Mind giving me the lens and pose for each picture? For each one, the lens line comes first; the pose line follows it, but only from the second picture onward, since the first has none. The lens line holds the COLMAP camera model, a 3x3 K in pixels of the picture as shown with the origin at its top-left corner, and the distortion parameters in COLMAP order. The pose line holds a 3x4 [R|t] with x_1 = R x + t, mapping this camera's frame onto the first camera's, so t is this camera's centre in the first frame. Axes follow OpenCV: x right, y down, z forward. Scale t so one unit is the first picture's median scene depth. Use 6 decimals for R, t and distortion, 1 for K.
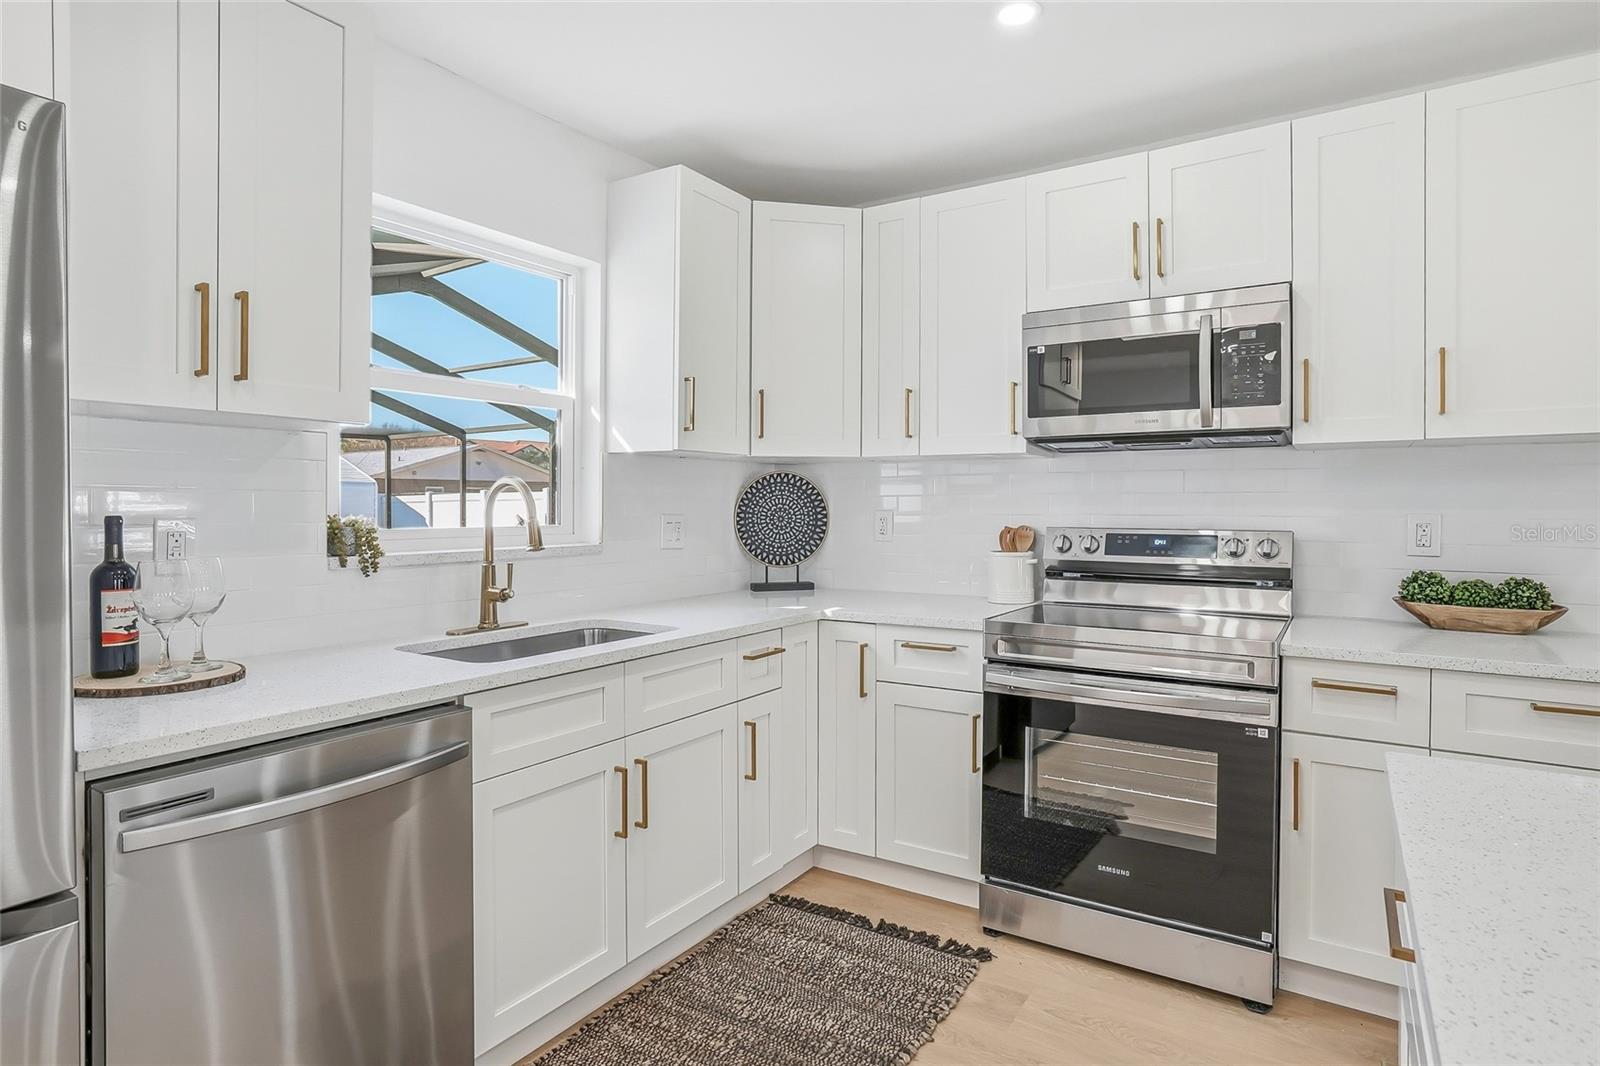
lens RADIAL K [[859.1, 0, 800.3], [0, 859.1, 506.3], [0, 0, 1]] dist [-0.040508, 0.015931]
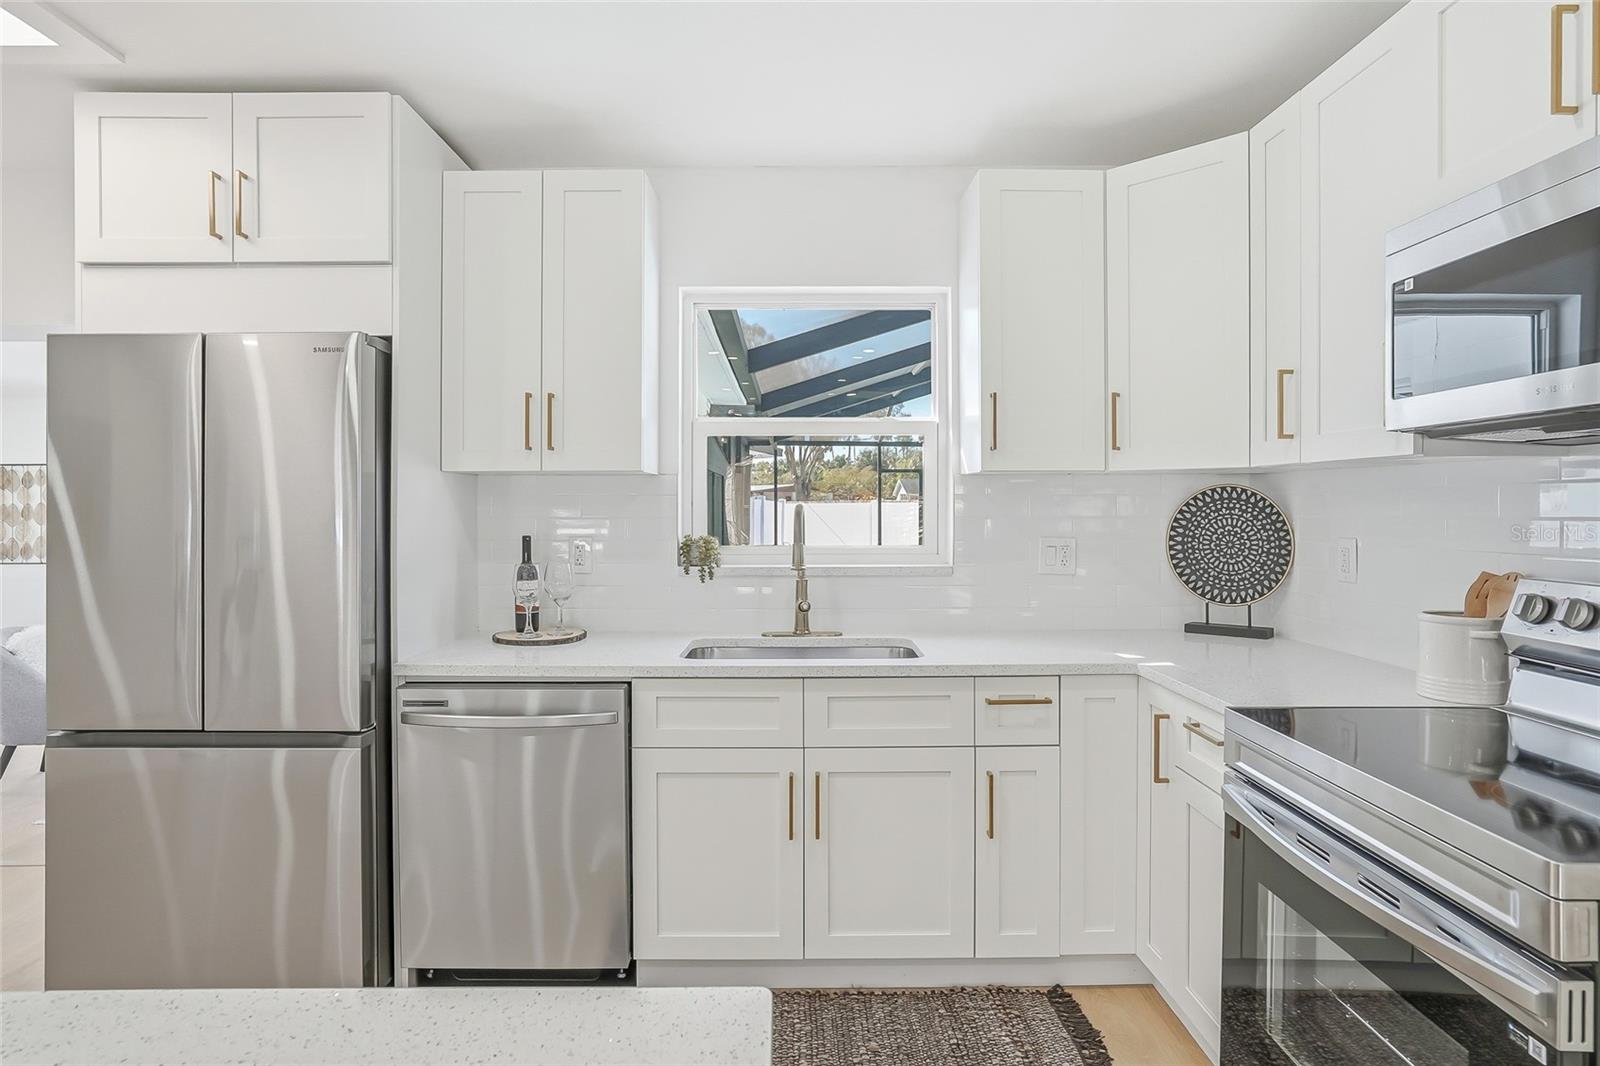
lens RADIAL K [[859.1, 0, 802.6], [0, 859.1, 509.0], [0, 0, 1]] dist [-0.040508, 0.015931]
pose [[0.554468, 0.000213, -0.832205, 0.539844], [0.001359, 0.999998, 0.001161, -0.025727], [0.832204, -0.001774, 0.554467, 0.314338]]
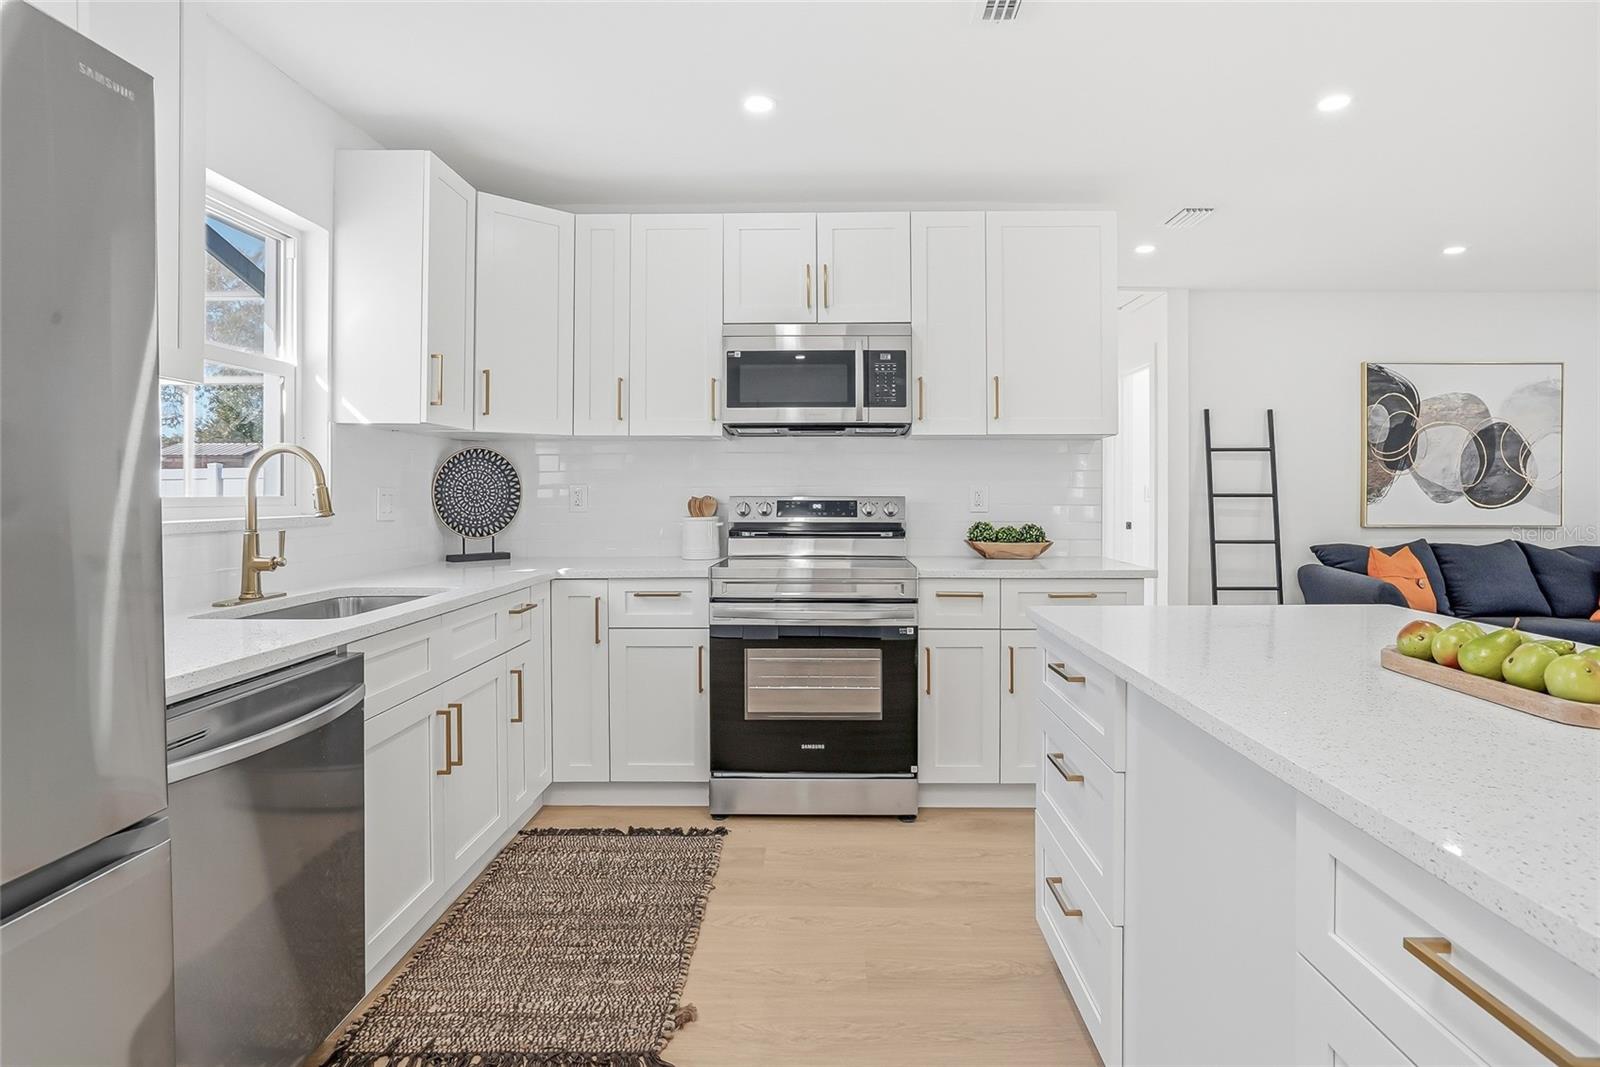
lens RADIAL K [[859.1, 0, 815.7], [0, 859.1, 491.7], [0, 0, 1]] dist [-0.040508, 0.015931]
pose [[0.849382, -0.002247, 0.527774, -0.289422], [0.003977, 0.999990, -0.002144, 0.022762], [-0.527763, 0.003920, 0.849382, -0.134696]]
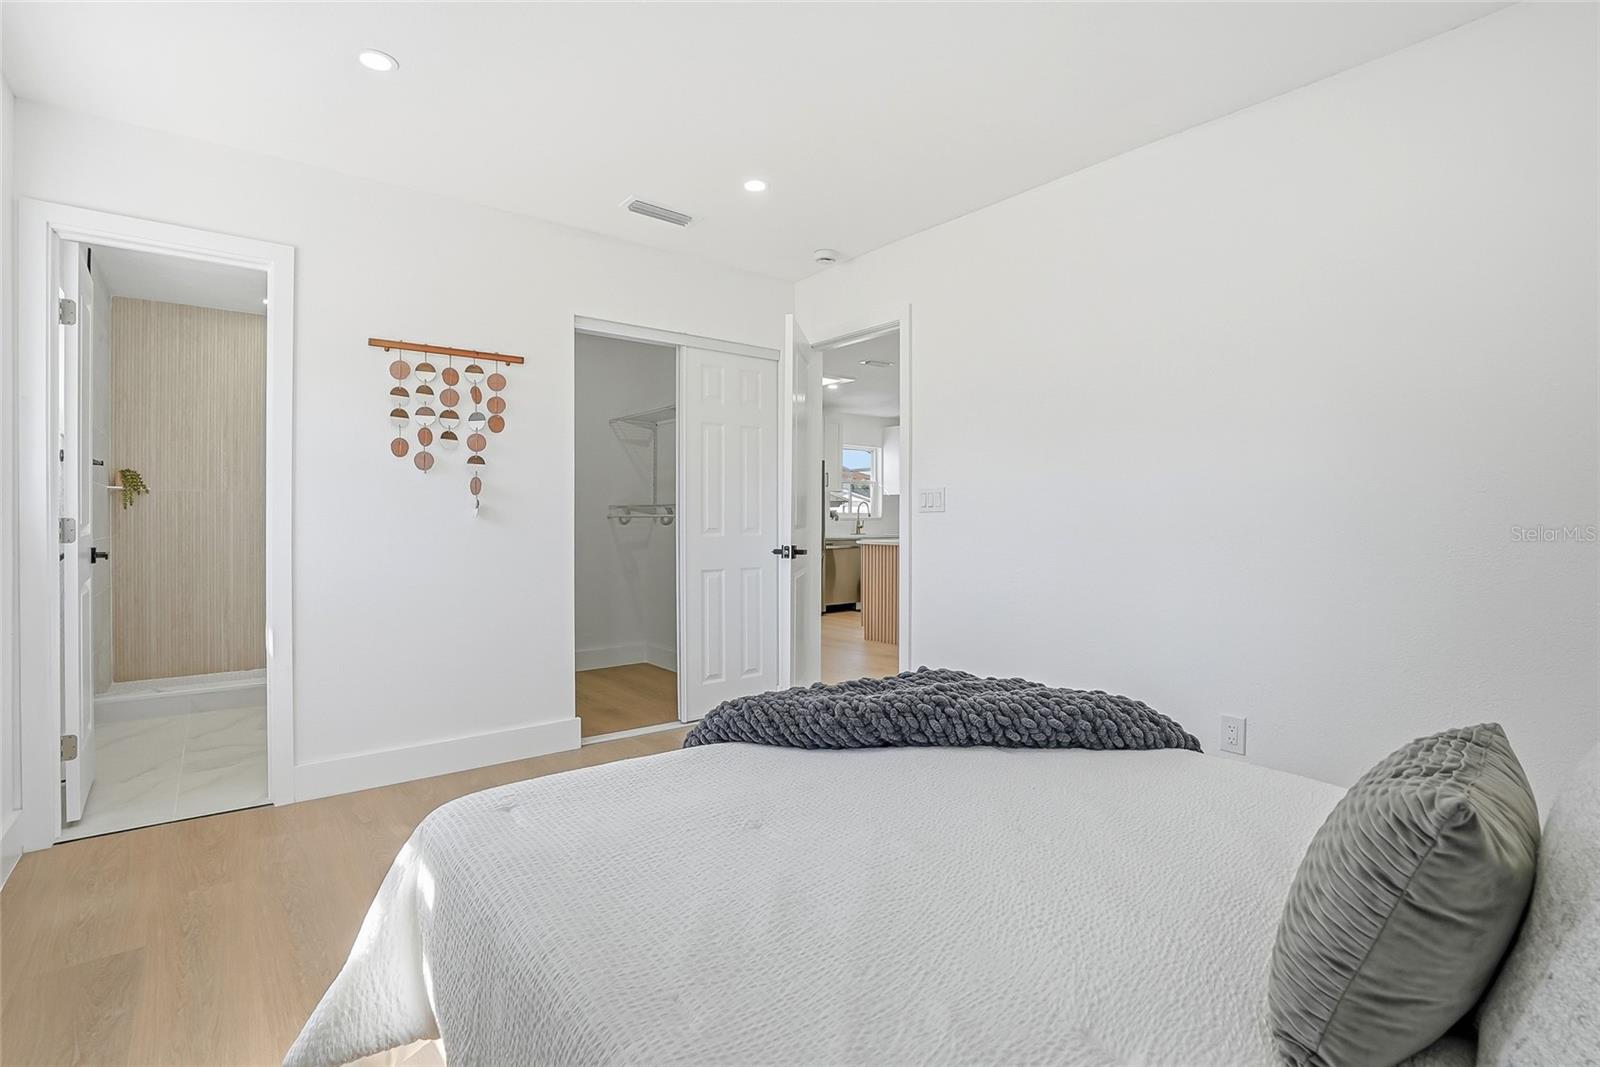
lens RADIAL K [[755.5, 0, 802.5], [0, 755.5, 527.9], [0, 0, 1]] dist [-0.022703, 0.000412]
pose [[0.949234, -0.003066, -0.314557, 0.553860], [0.004449, 0.999983, 0.003680, 0.081717], [0.314540, -0.004893, 0.949231, -2.597494]]
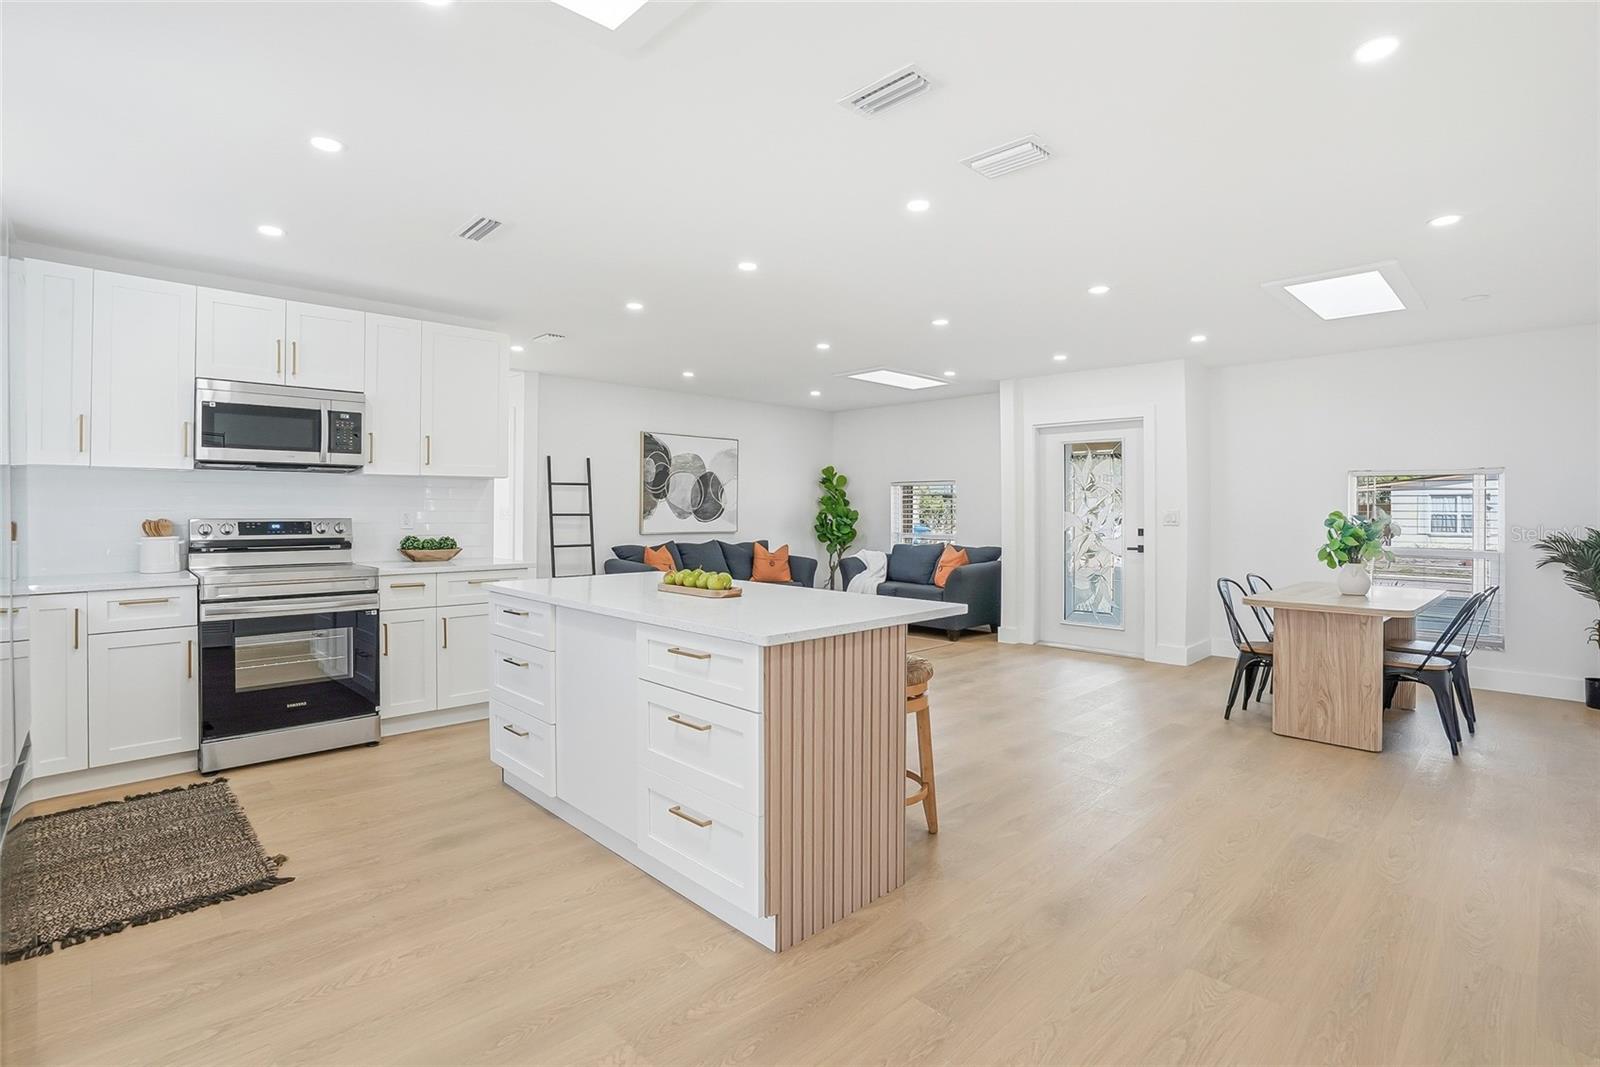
lens RADIAL K [[755.5, 0, 787.6], [0, 755.5, 505.4], [0, 0, 1]] dist [-0.022703, 0.000412]
pose [[0.237766, 0.002595, 0.971319, -0.787493], [-0.000381, 0.999997, -0.002579, 0.004458], [-0.971323, 0.000243, 0.237766, -0.340270]]
